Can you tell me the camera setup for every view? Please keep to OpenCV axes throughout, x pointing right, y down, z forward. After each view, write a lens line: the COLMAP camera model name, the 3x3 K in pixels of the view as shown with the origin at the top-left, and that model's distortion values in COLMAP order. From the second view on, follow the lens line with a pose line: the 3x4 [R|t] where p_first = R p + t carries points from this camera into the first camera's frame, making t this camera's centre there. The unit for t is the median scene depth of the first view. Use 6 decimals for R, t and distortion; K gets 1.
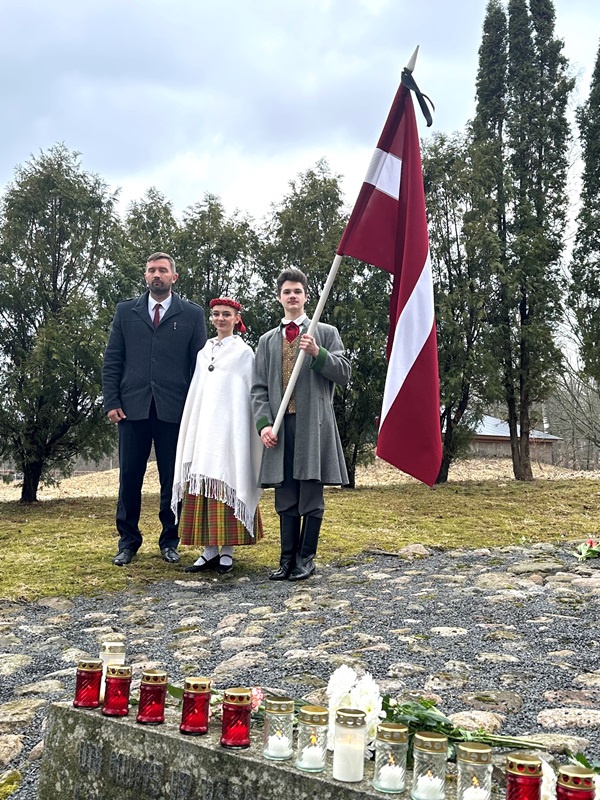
lens RADIAL K [[883.6, 0, 307.2], [0, 883.6, 393.9], [0, 0, 1]] dist [0.034827, 0.000000]
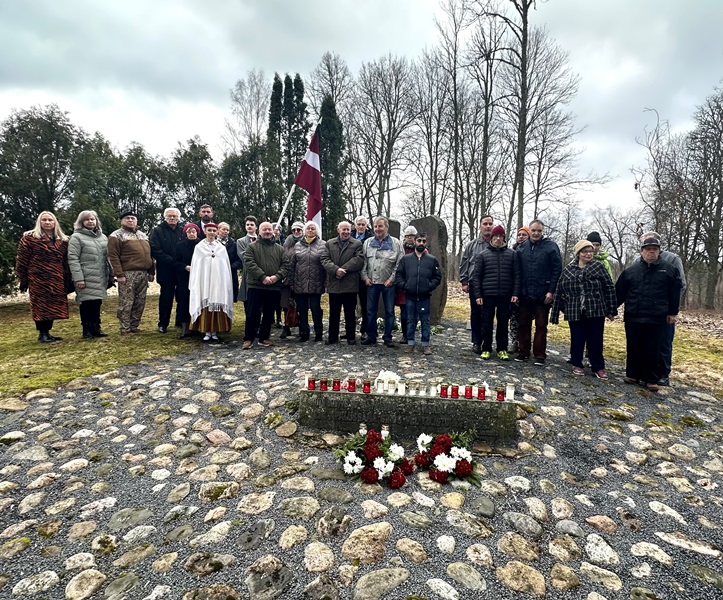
lens RADIAL K [[403.6, 0, 376.7], [0, 403.6, 307.9], [0, 0, 1]] dist [-0.006373, -0.002705]
pose [[0.829757, -0.031017, 0.557263, -0.193876], [-0.069970, 0.984796, 0.158998, -0.049562], [-0.553722, -0.170921, 0.814971, -0.079941]]
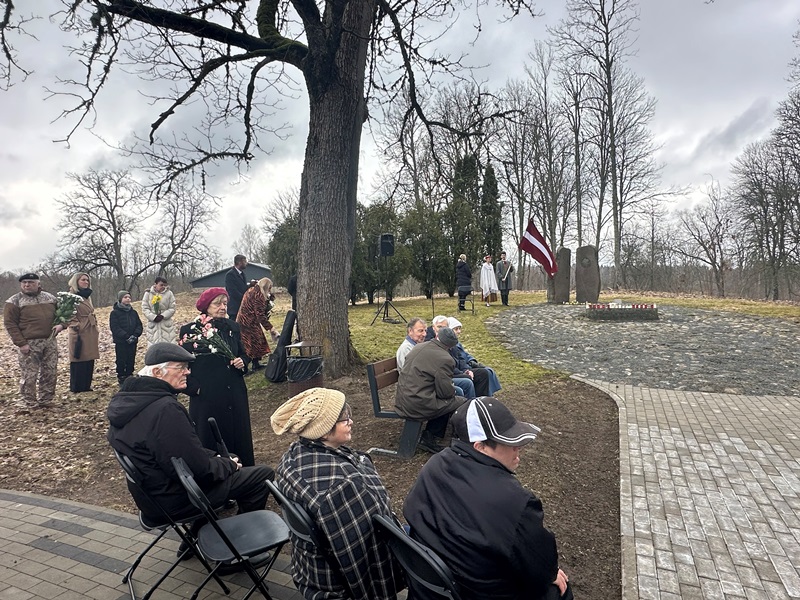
lens RADIAL K [[479.1, 0, 404.6], [0, 479.1, 303.3], [0, 0, 1]] dist [-0.000444, 0.000334]
pose [[0.851270, -0.033712, 0.523644, -1.110424], [-0.015928, 0.995814, 0.090005, -0.044774], [-0.524486, -0.084959, 0.847170, -0.586591]]
